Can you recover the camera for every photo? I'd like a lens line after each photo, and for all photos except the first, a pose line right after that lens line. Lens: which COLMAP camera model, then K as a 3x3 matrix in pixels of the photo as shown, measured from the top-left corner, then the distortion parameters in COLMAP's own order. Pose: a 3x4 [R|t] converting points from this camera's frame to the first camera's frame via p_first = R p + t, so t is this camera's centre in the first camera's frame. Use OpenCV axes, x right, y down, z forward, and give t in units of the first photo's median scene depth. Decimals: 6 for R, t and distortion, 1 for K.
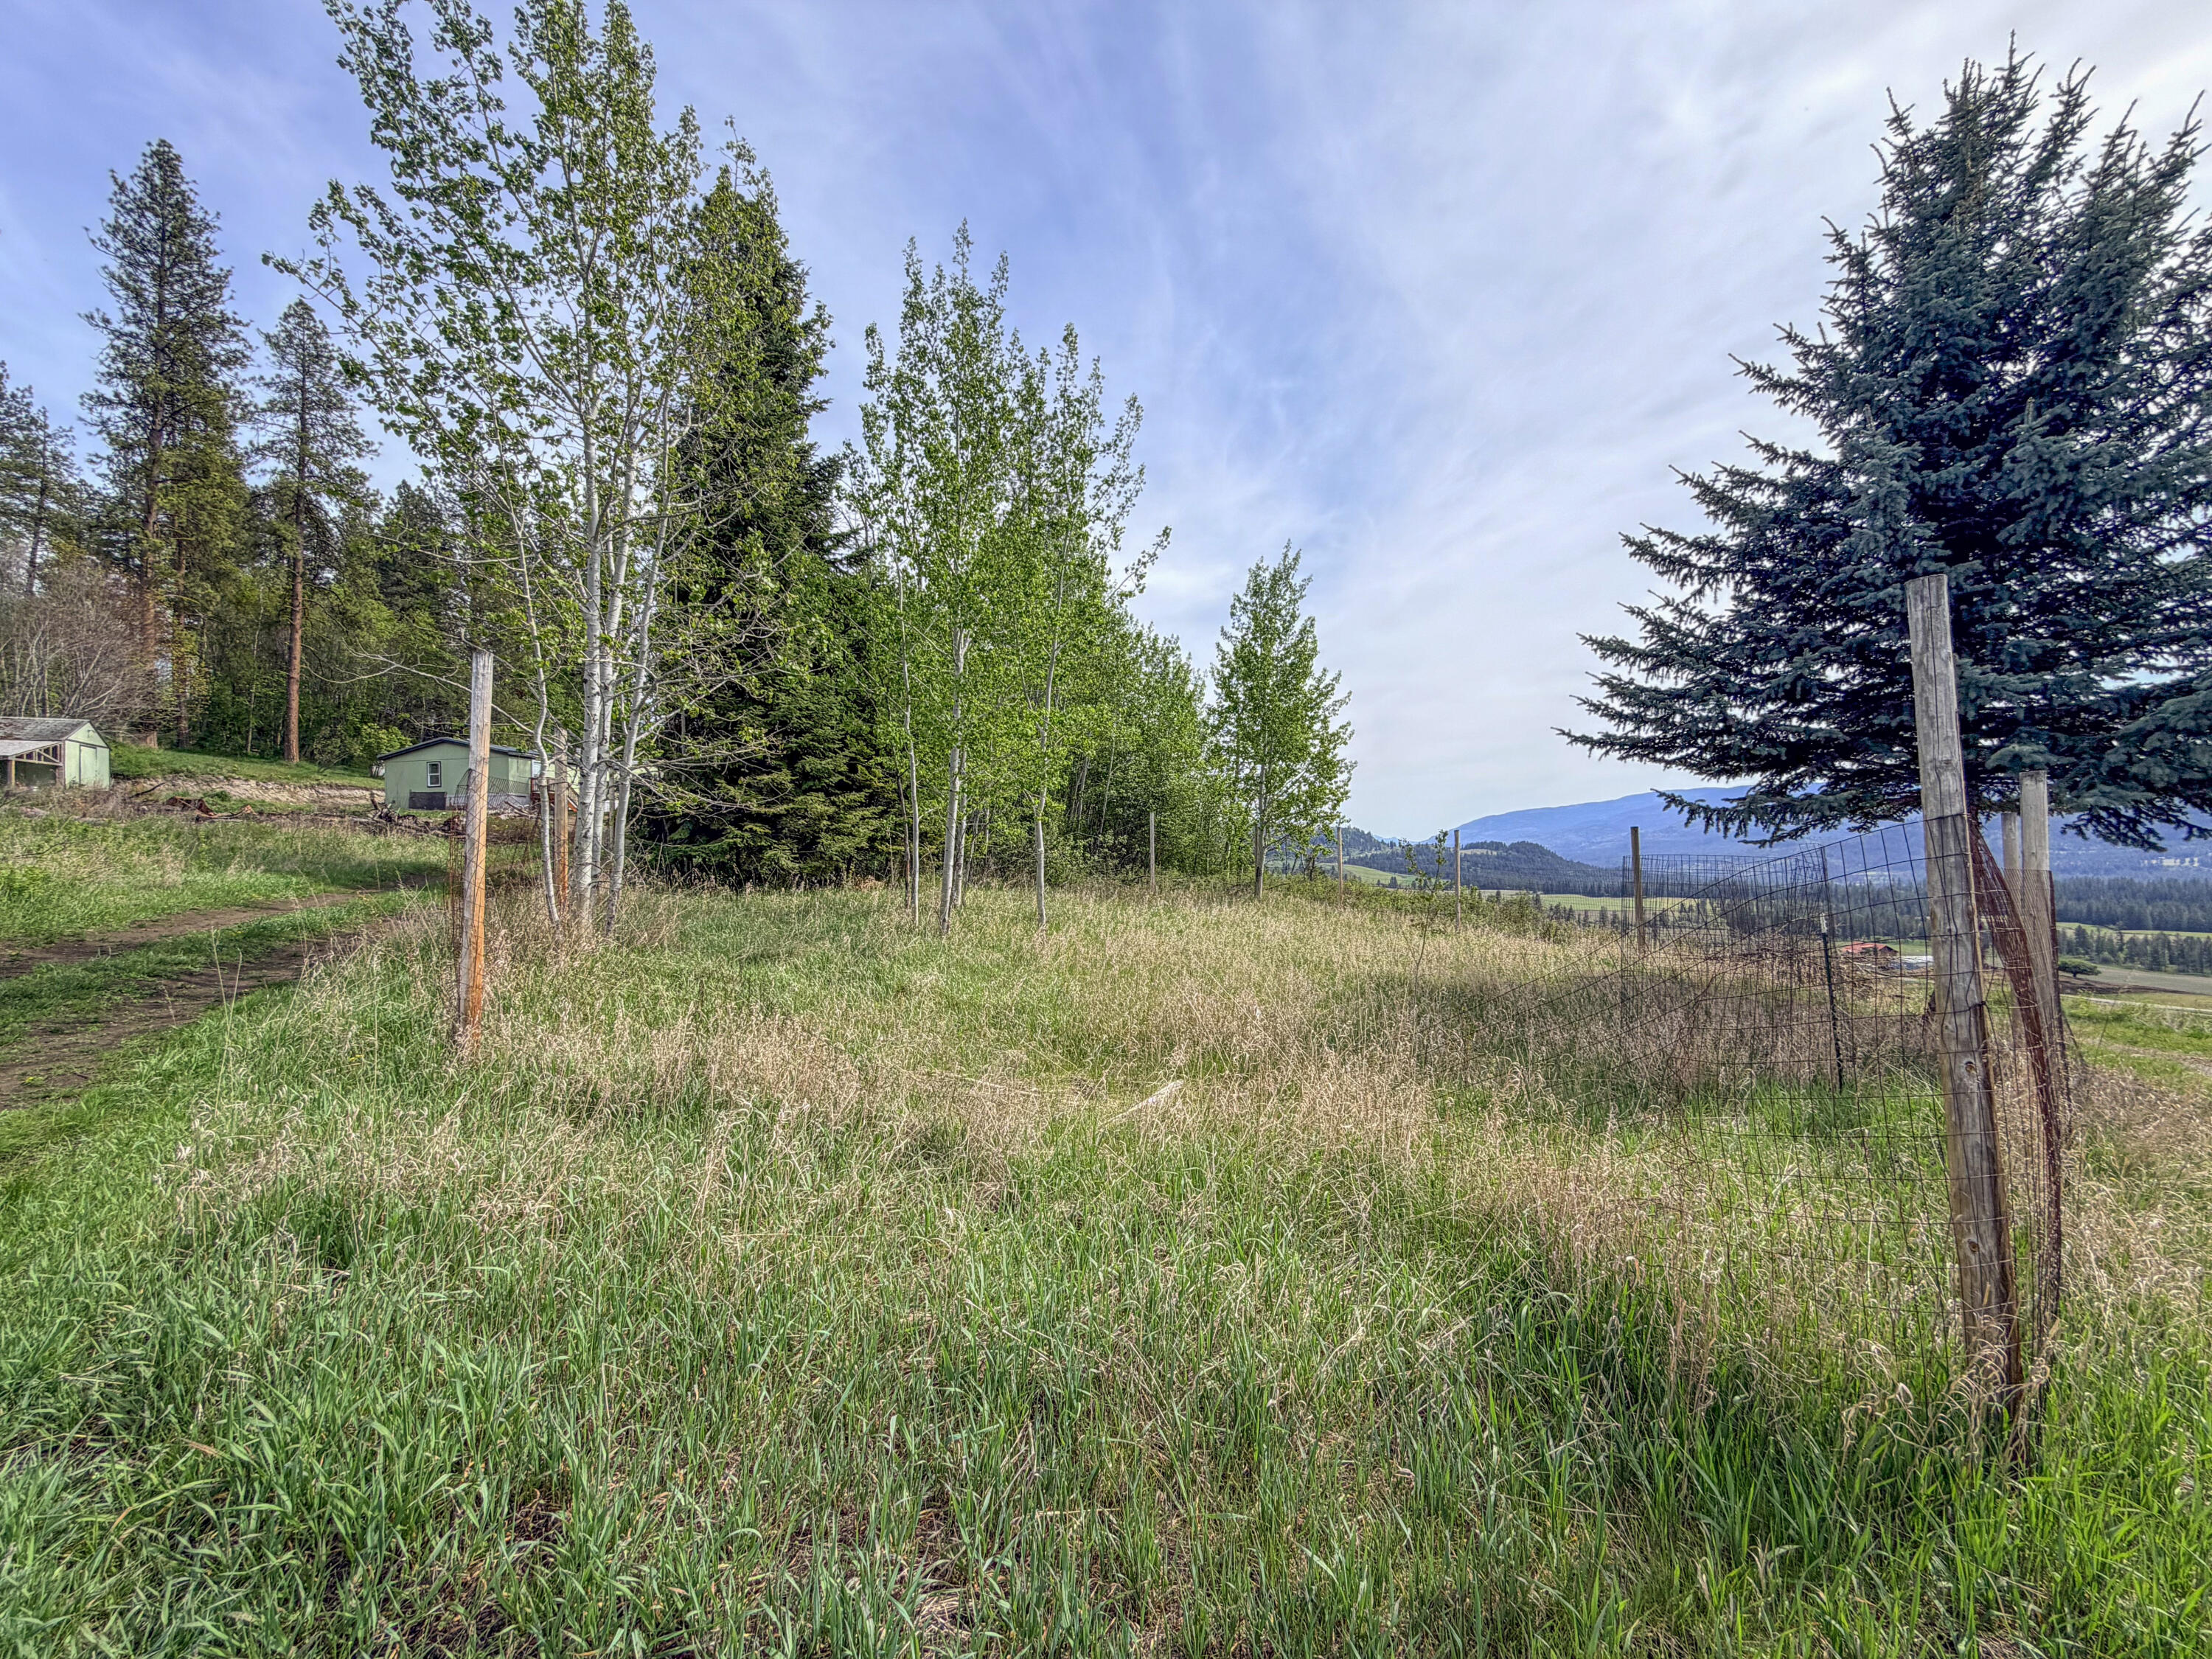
lens RADIAL K [[887.8, 0, 1099.5], [0, 887.8, 831.9], [0, 0, 1]] dist [0.001786, -0.000627]
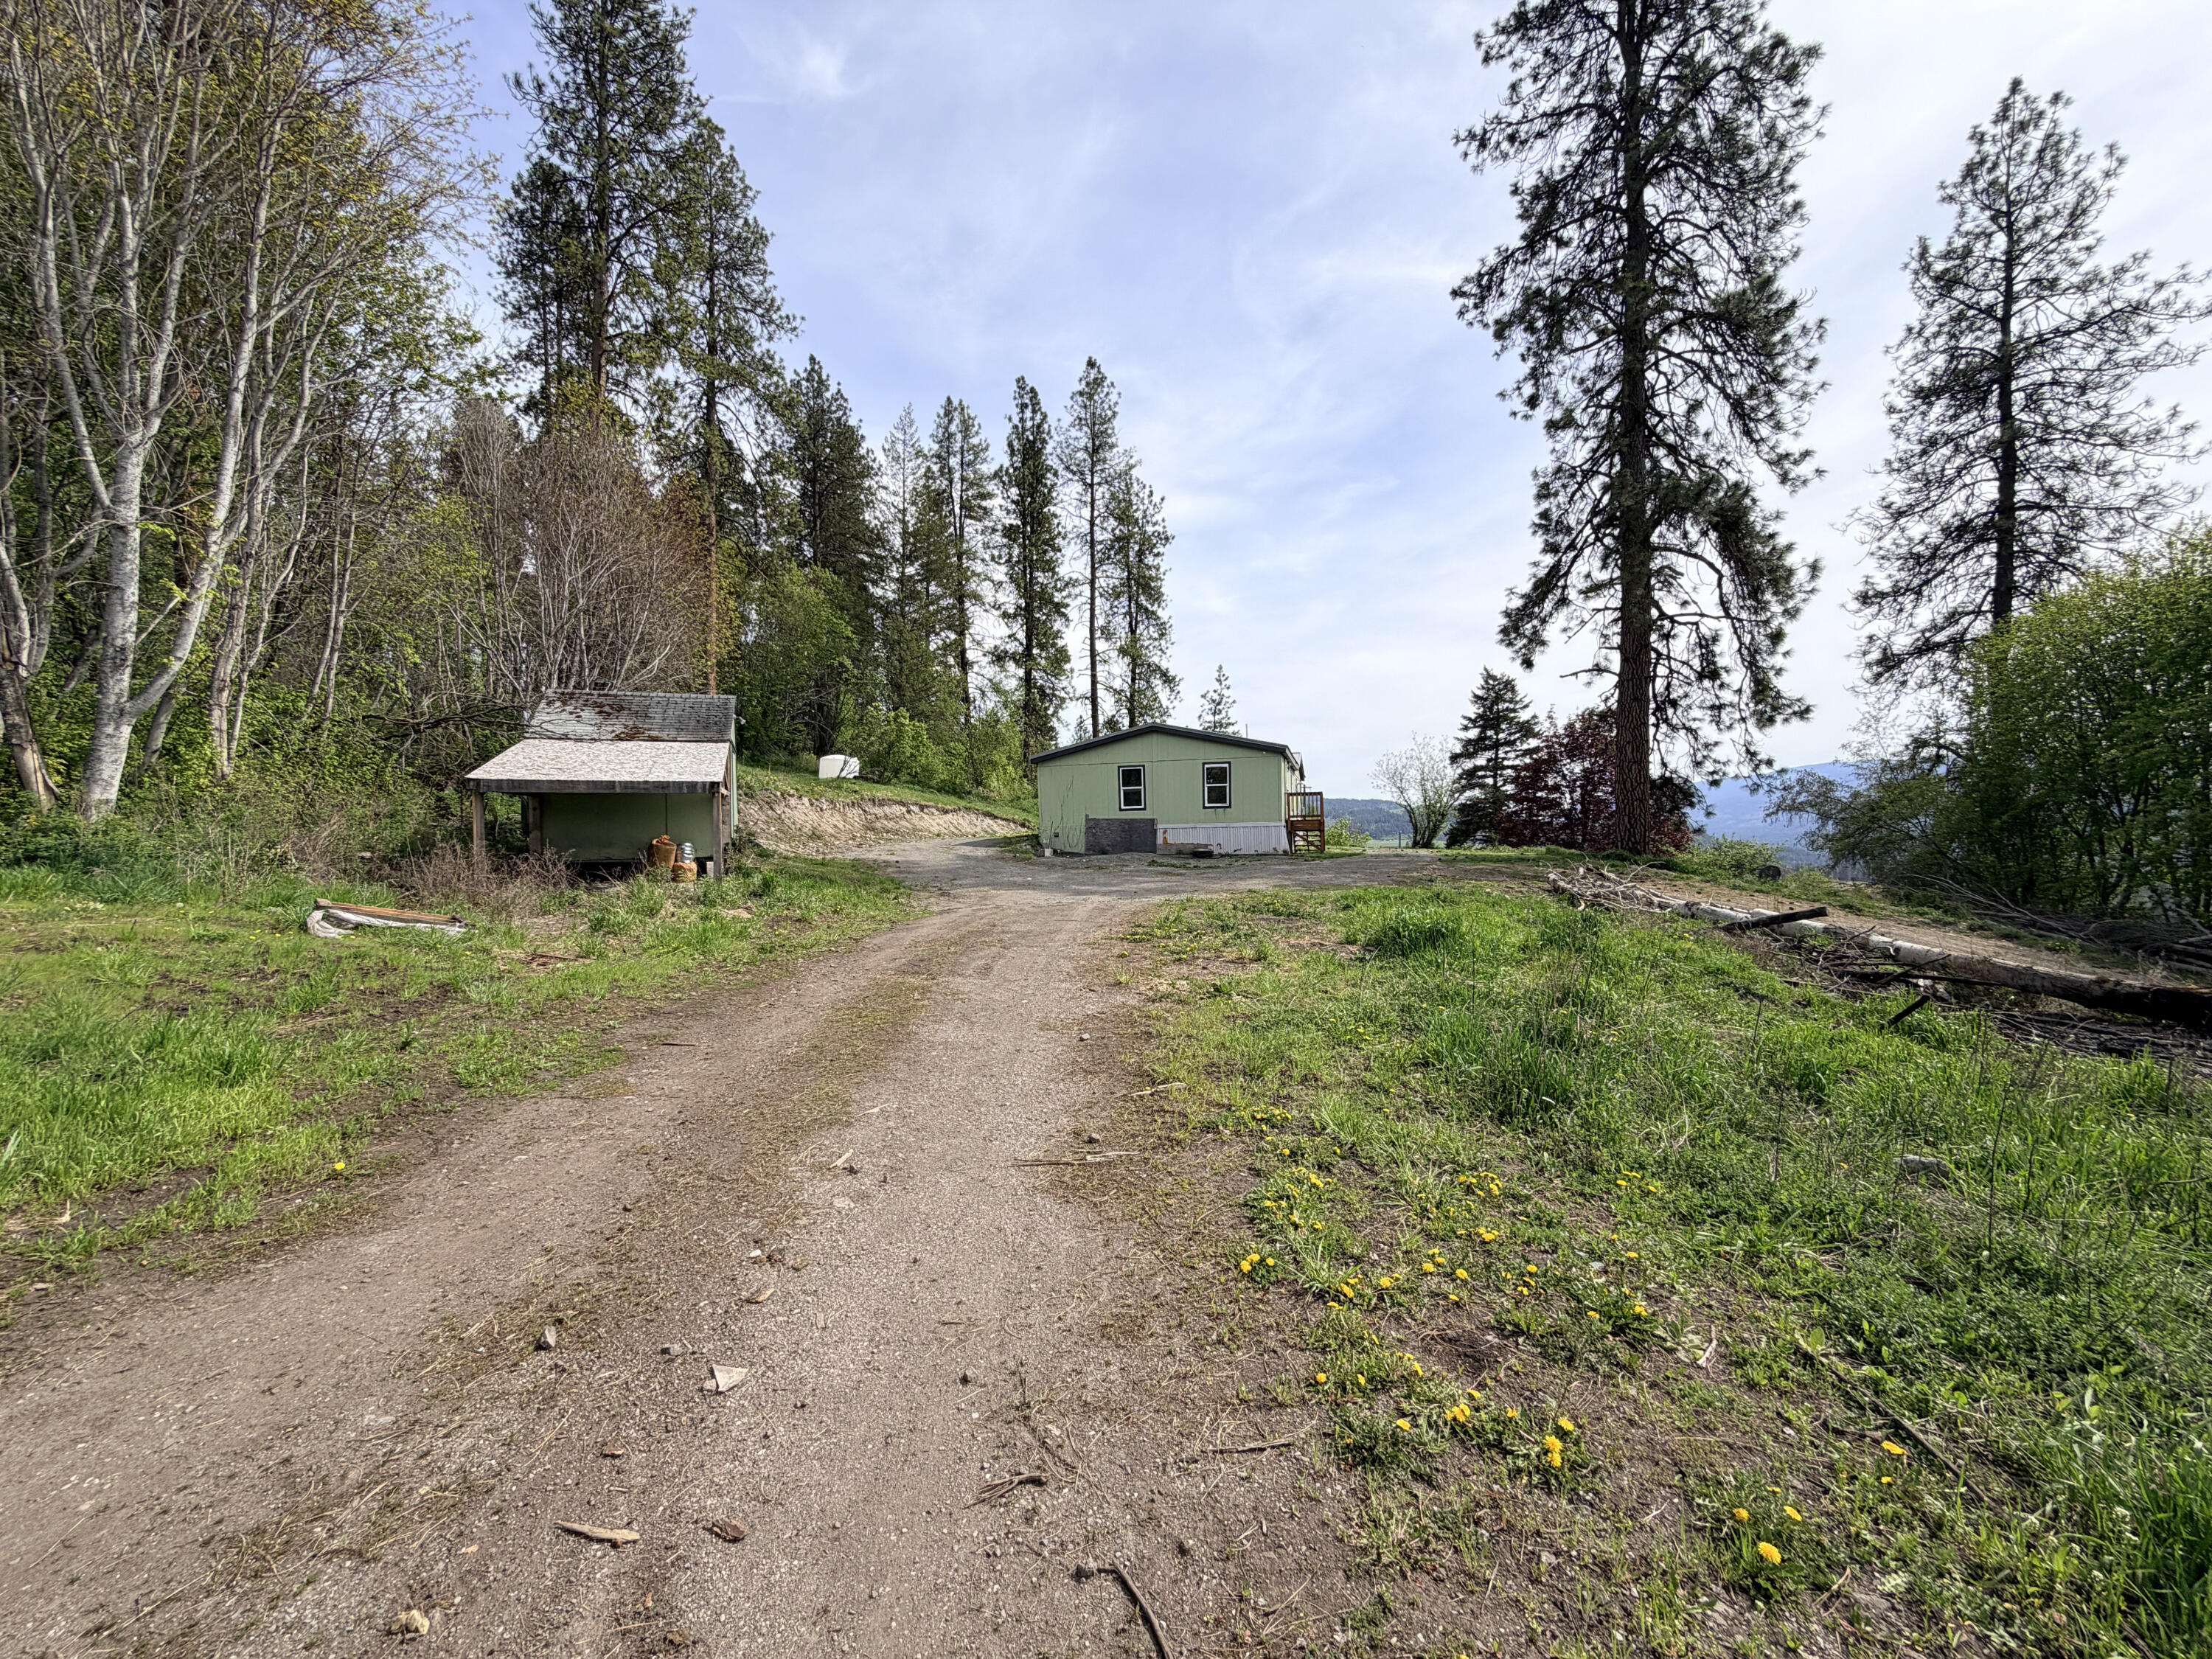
lens RADIAL K [[887.8, 0, 1099.5], [0, 887.8, 831.9], [0, 0, 1]] dist [0.001786, -0.000627]
pose [[0.992581, 0.003610, -0.121534, -0.621438], [-0.000371, 0.999645, 0.026658, -0.046180], [0.121587, -0.026415, 0.992229, 0.384268]]
